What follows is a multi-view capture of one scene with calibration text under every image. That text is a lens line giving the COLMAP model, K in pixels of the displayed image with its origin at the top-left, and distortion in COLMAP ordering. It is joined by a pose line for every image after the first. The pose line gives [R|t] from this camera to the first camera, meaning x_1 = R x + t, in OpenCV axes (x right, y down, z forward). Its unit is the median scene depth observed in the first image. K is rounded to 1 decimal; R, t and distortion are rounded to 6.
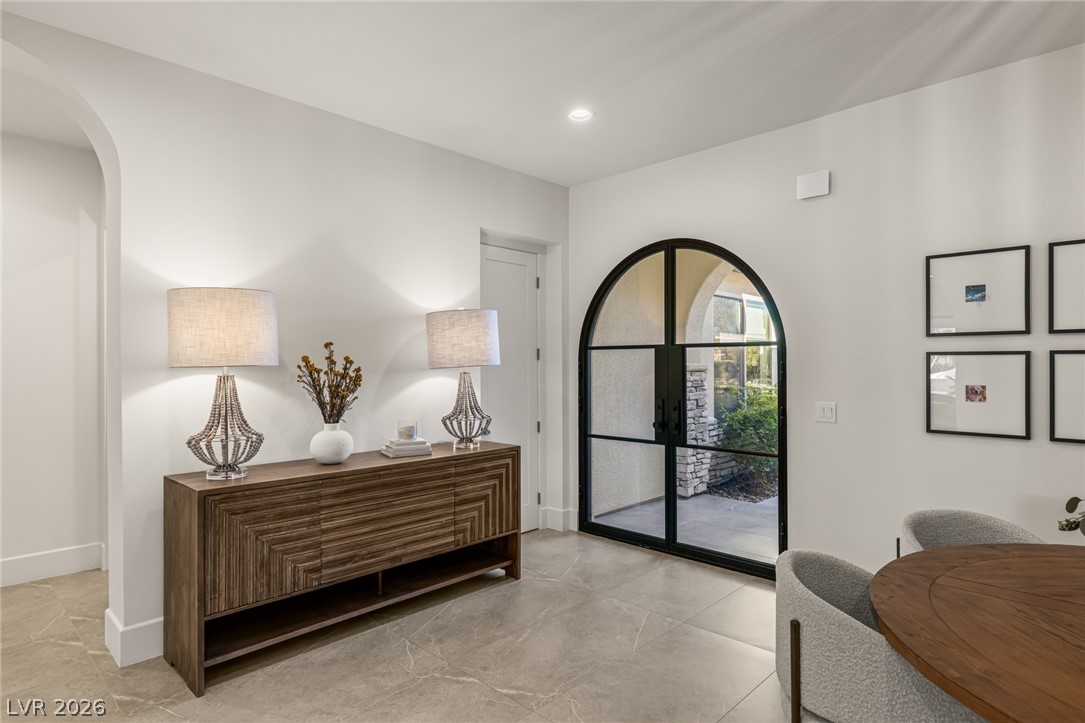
lens RADIAL K [[600.1, 0, 542.8], [0, 600.1, 356.5], [0, 0, 1]] dist [0.000716, 0.000080]
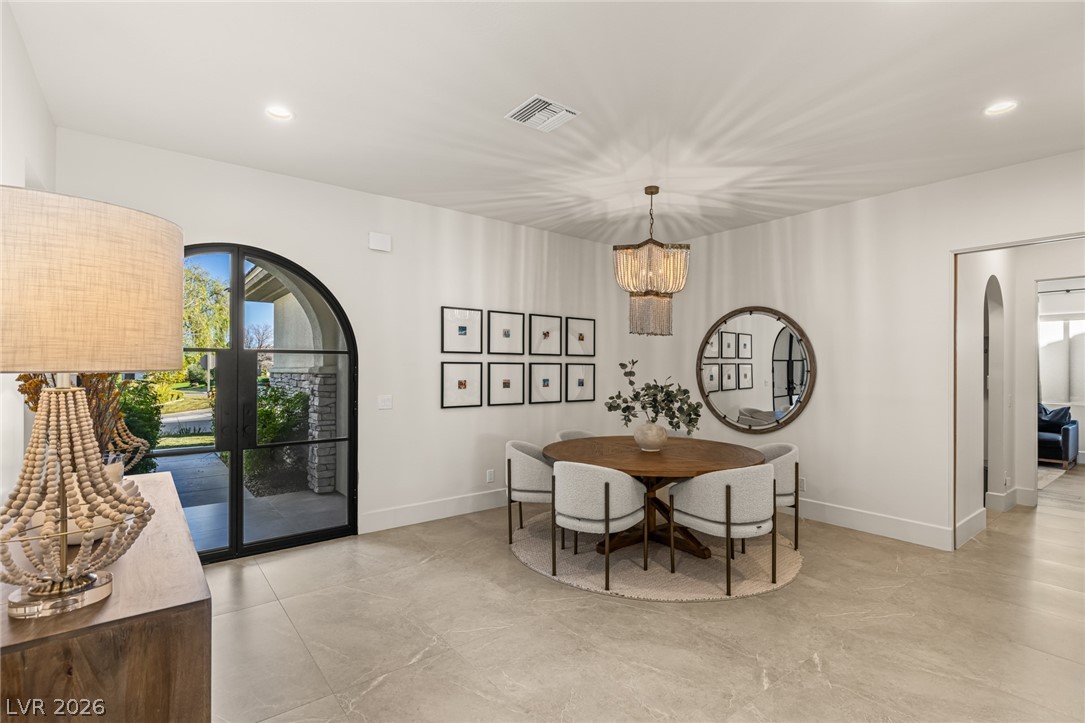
lens RADIAL K [[519.8, 0, 543.4], [0, 519.8, 368.3], [0, 0, 1]] dist [0.001954, 0.000042]
pose [[0.136627, 0.002386, 0.990620, -0.816062], [-0.006281, 0.999979, -0.001543, 0.011758], [-0.990603, -0.006011, 0.136639, 0.521852]]
